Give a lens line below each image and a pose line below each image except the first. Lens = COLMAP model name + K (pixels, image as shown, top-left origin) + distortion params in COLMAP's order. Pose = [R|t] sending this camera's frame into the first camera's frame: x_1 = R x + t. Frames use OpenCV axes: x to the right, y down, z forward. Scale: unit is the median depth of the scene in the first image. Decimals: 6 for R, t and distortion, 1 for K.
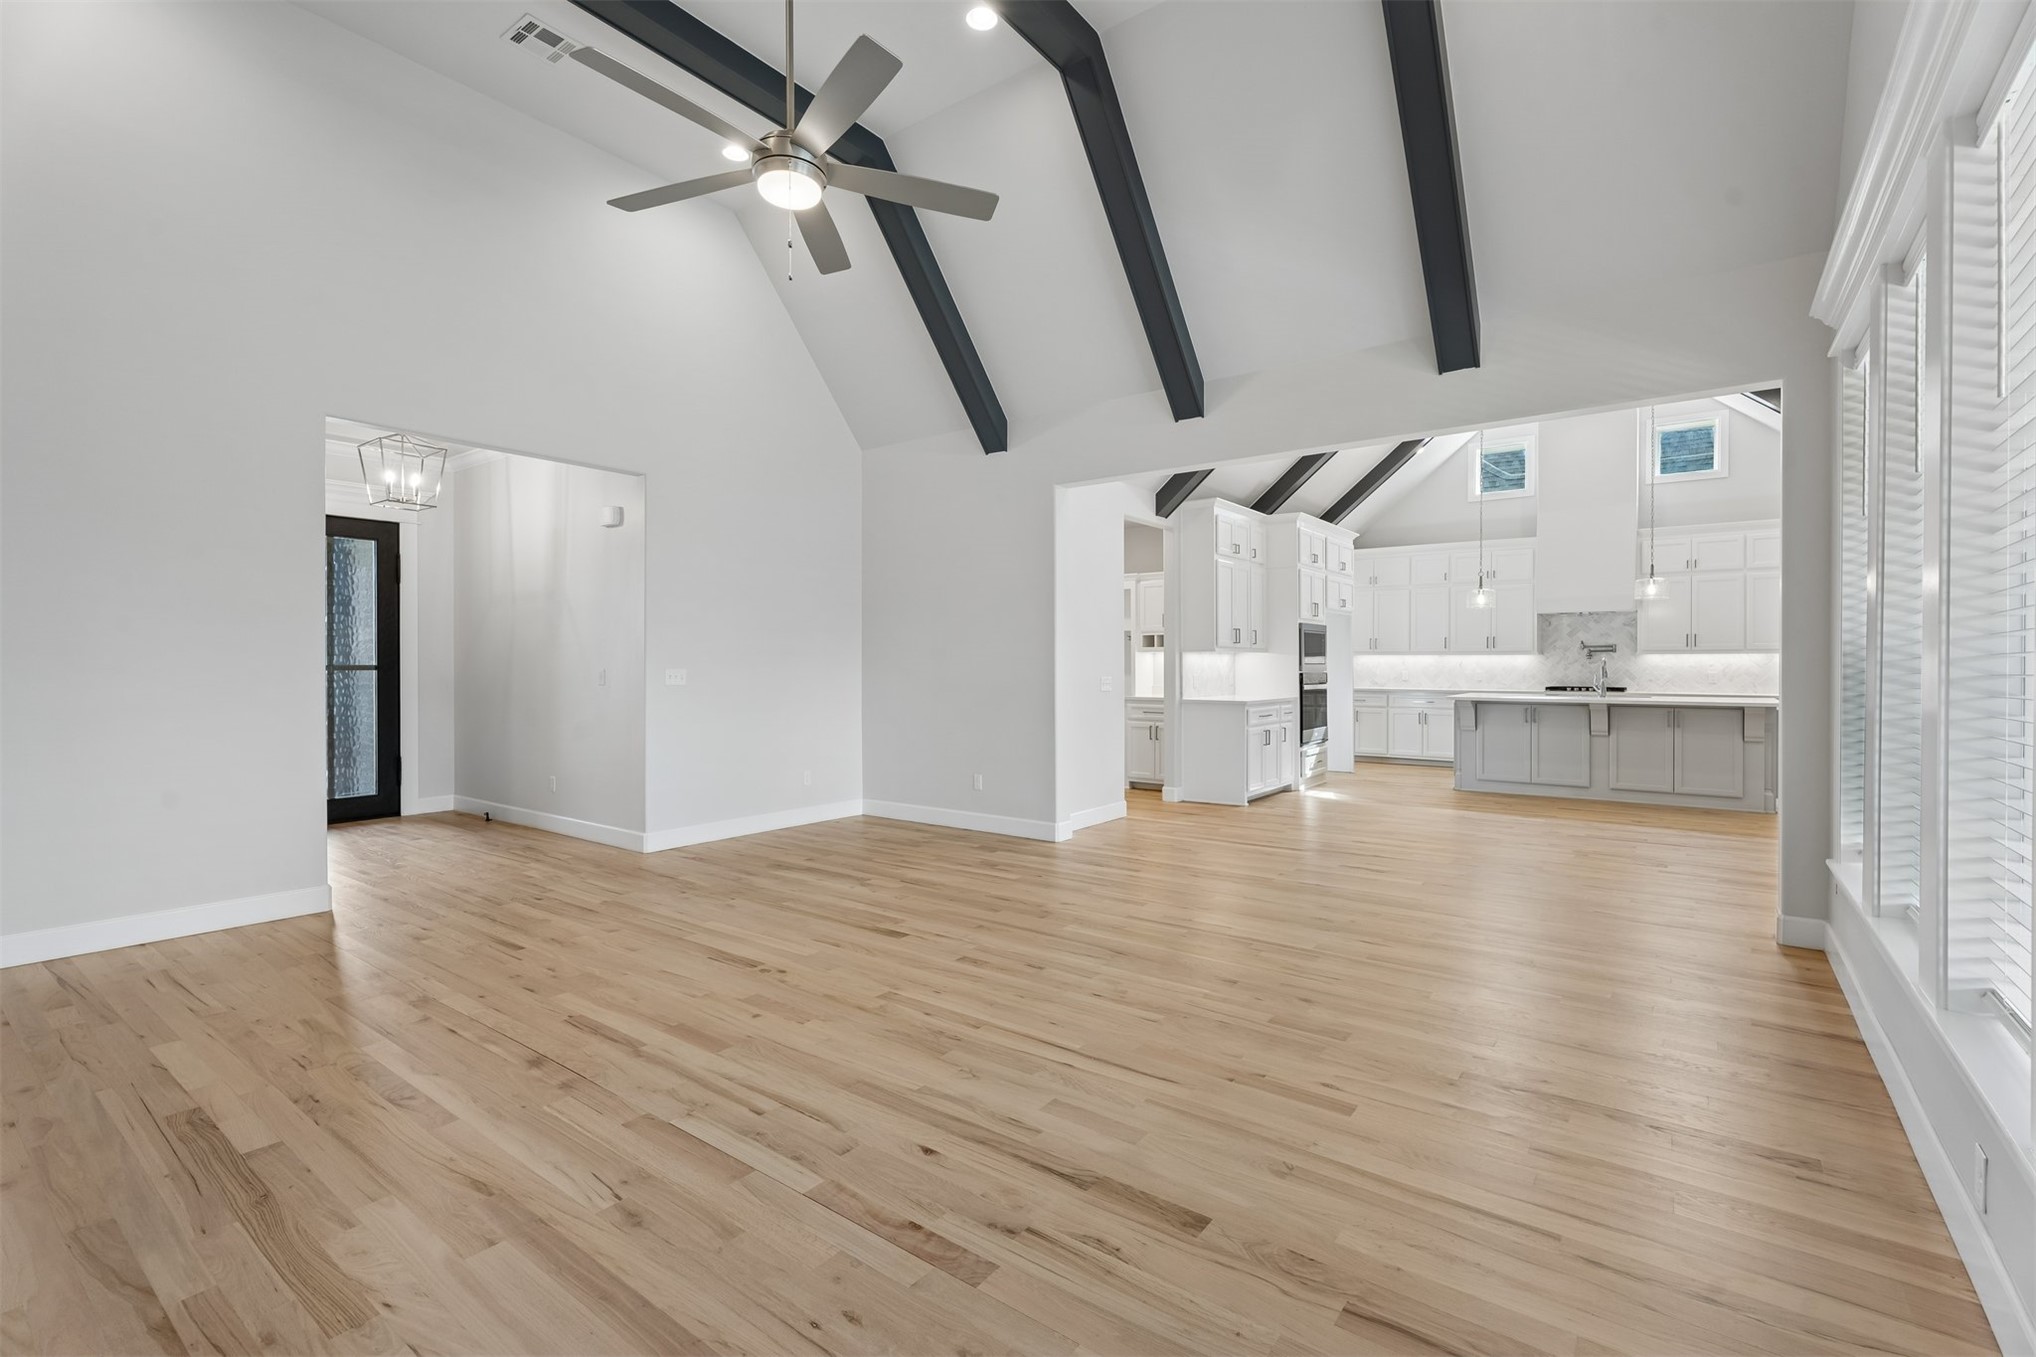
lens RADIAL K [[905.6, 0, 1018.0], [0, 905.6, 678.5], [0, 0, 1]] dist [-0.011184, -0.000078]
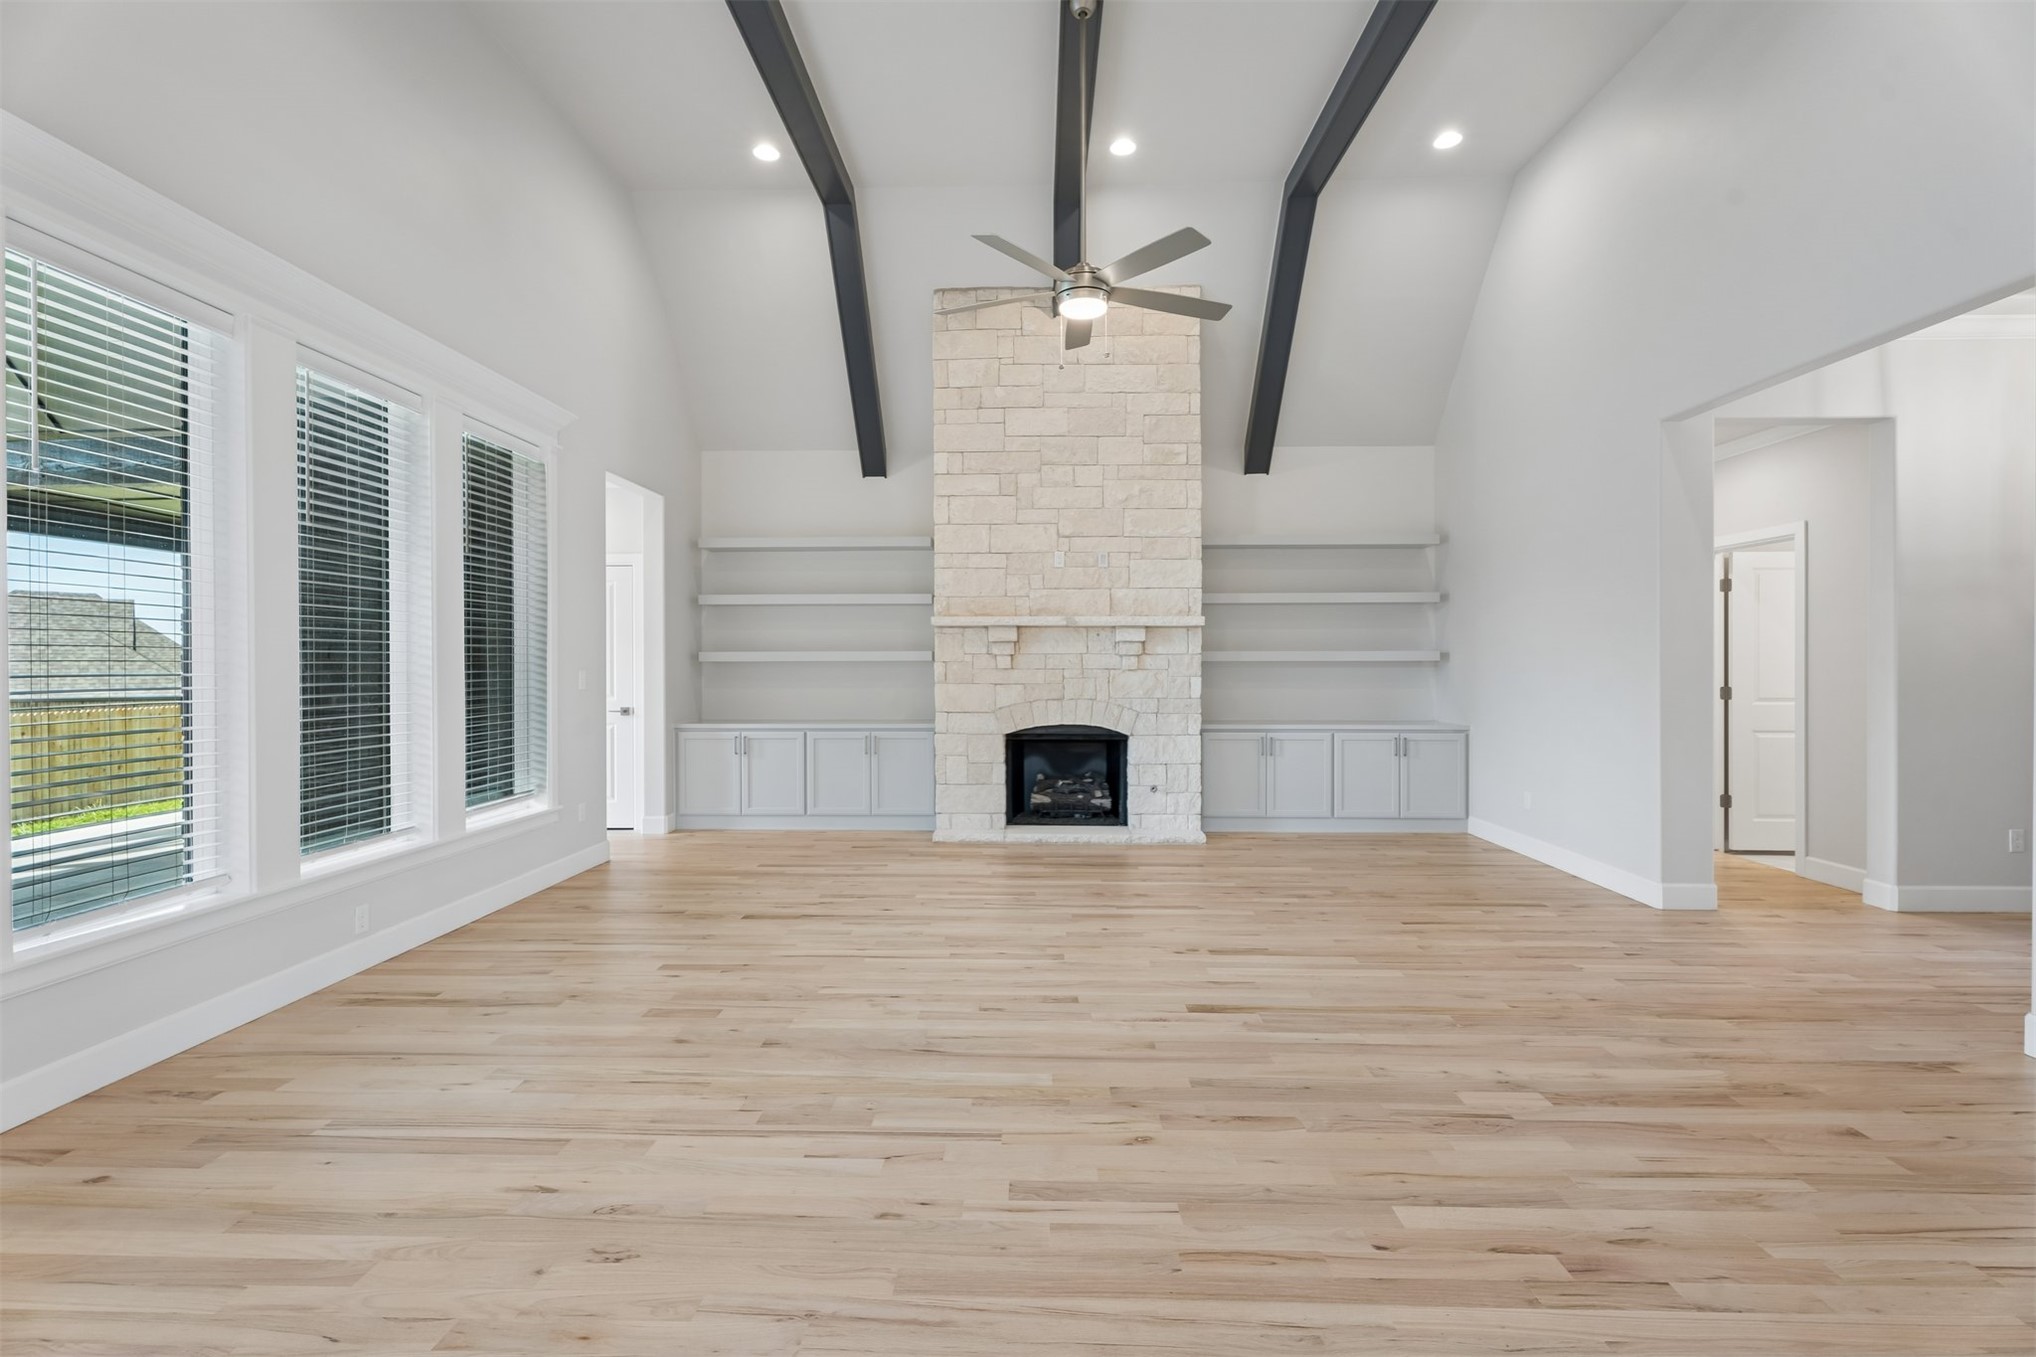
lens RADIAL K [[906.8, 0, 1018.1], [0, 906.8, 666.1], [0, 0, 1]] dist [-0.001456, -0.000054]
pose [[-0.816279, 0.002402, -0.577653, 0.541835], [-0.006679, 0.999885, 0.013597, -0.032255], [0.577619, 0.014957, -0.816169, 1.842563]]
